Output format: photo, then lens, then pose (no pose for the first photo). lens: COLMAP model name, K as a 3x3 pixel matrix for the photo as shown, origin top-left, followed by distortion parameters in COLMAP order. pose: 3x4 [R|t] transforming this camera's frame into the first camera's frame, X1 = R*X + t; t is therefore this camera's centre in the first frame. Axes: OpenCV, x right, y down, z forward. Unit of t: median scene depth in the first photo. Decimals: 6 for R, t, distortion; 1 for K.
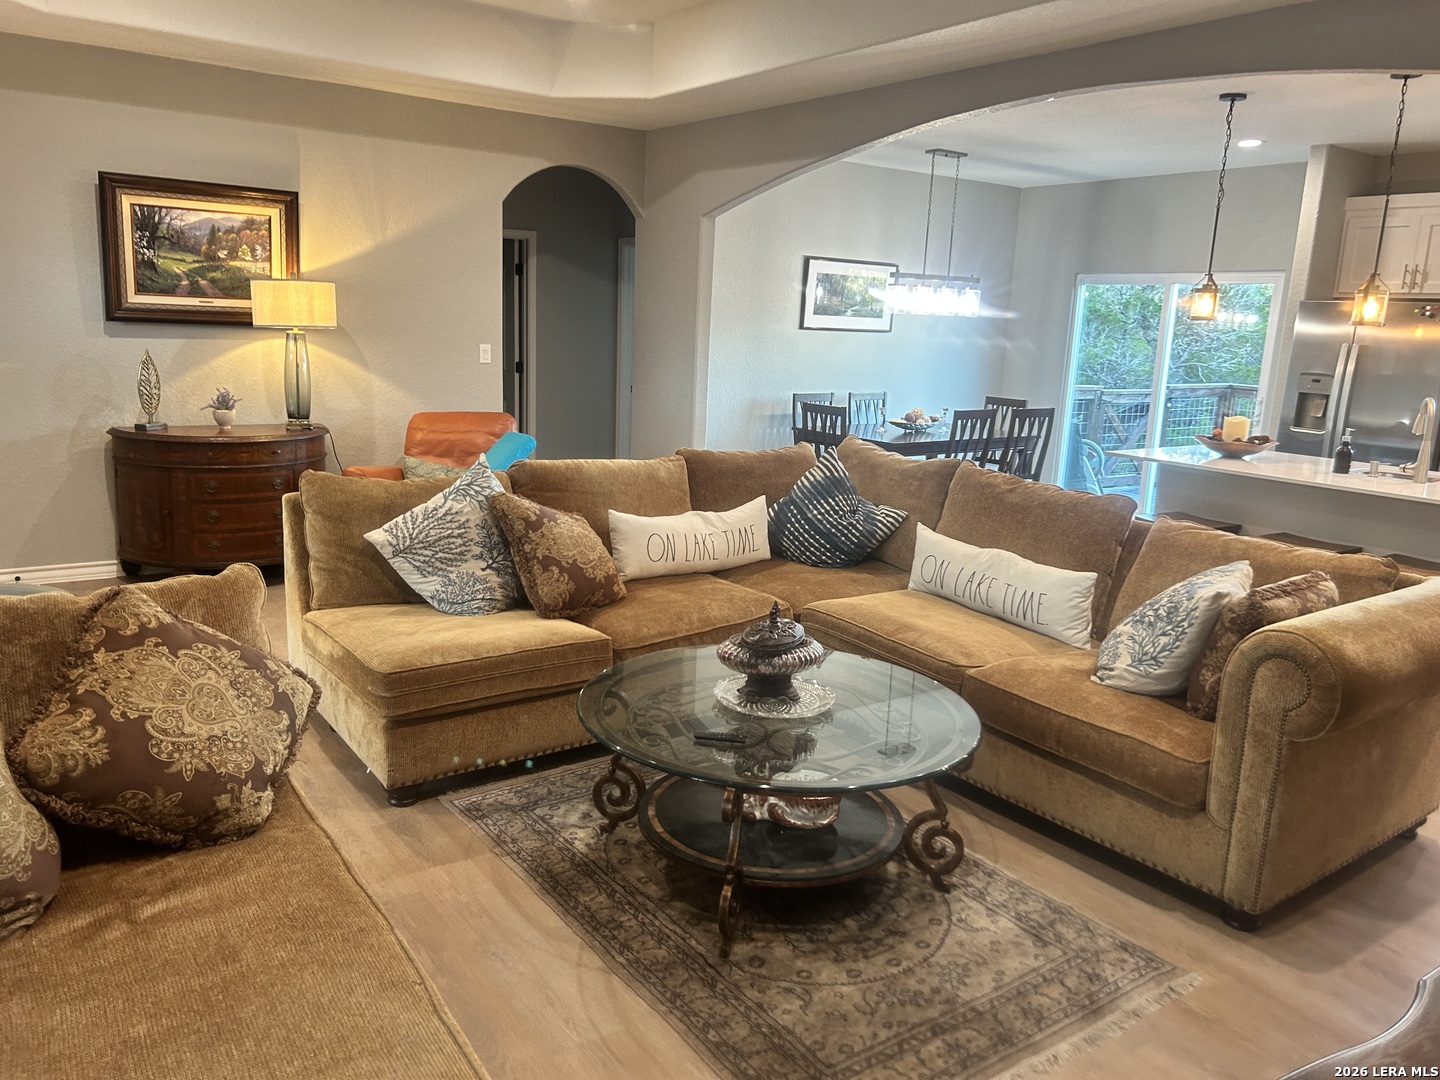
lens RADIAL K [[1078.4, 0, 718.9], [0, 1078.4, 542.1], [0, 0, 1]] dist [0.009234, -0.002798]
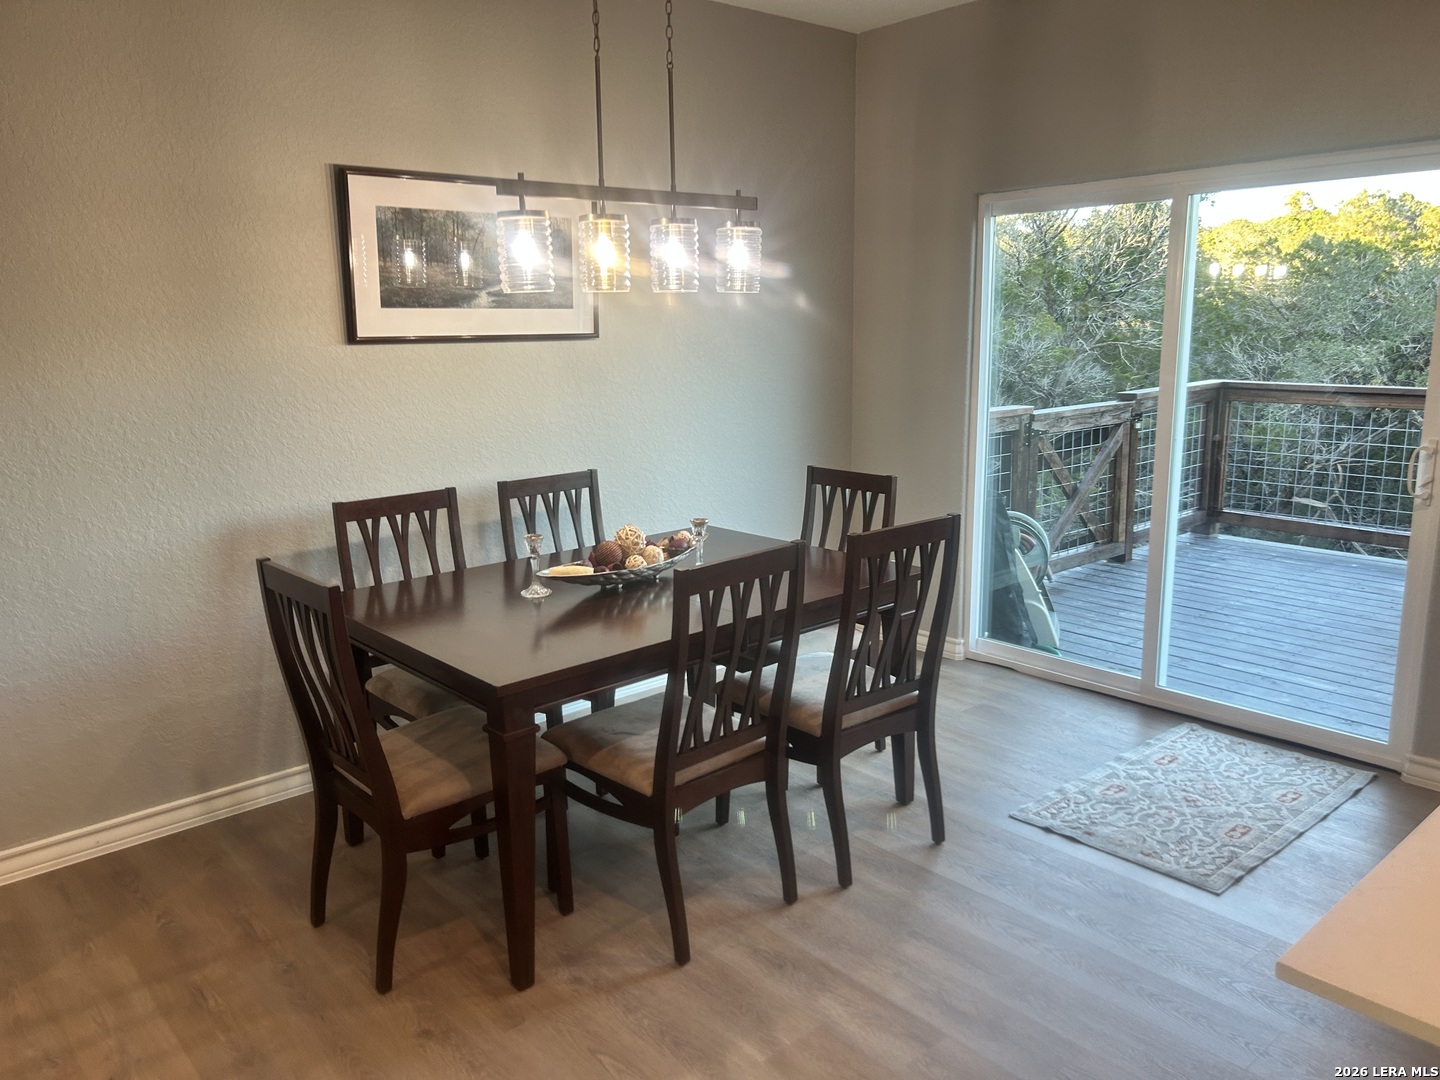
lens RADIAL K [[1078.4, 0, 721.6], [0, 1078.4, 536.4], [0, 0, 1]] dist [0.009234, -0.002798]
pose [[0.993226, -0.074129, 0.089487, 0.174391], [0.074246, 0.997238, 0.002026, -0.113399], [-0.089390, 0.004632, 0.995986, 0.570620]]
